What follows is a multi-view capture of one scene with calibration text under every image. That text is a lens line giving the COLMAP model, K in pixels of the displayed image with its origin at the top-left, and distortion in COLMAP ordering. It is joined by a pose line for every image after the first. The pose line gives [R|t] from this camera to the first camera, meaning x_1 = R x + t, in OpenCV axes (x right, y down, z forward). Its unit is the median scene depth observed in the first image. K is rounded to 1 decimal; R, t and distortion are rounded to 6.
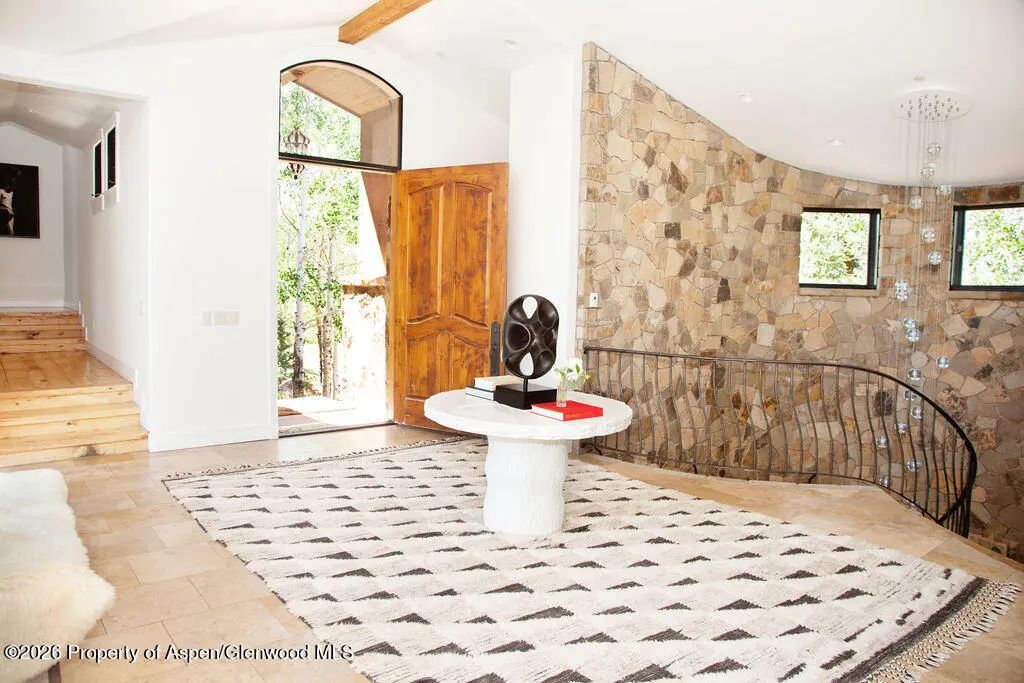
lens RADIAL K [[700.7, 0, 499.0], [0, 700.7, 341.0], [0, 0, 1]] dist [-0.055340, 0.001356]
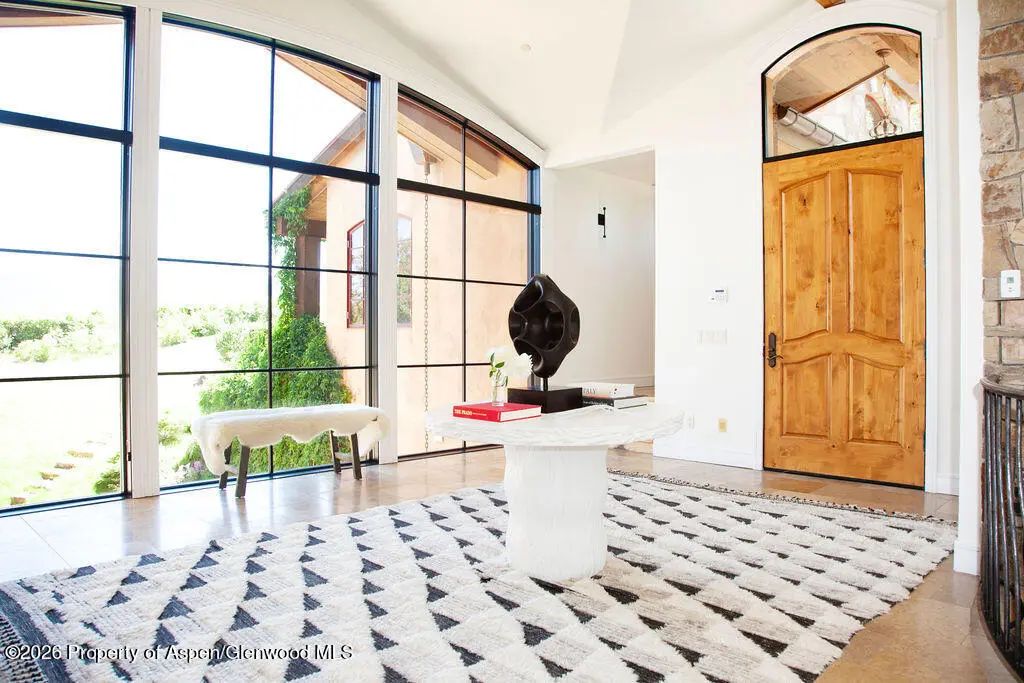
lens RADIAL K [[700.7, 0, 499.0], [0, 700.7, 341.0], [0, 0, 1]] dist [-0.055340, 0.001356]
pose [[0.108283, -0.018252, -0.993953, 0.852063], [-0.071365, 0.997109, -0.026084, 0.032605], [0.991555, 0.073758, 0.106668, 0.848834]]
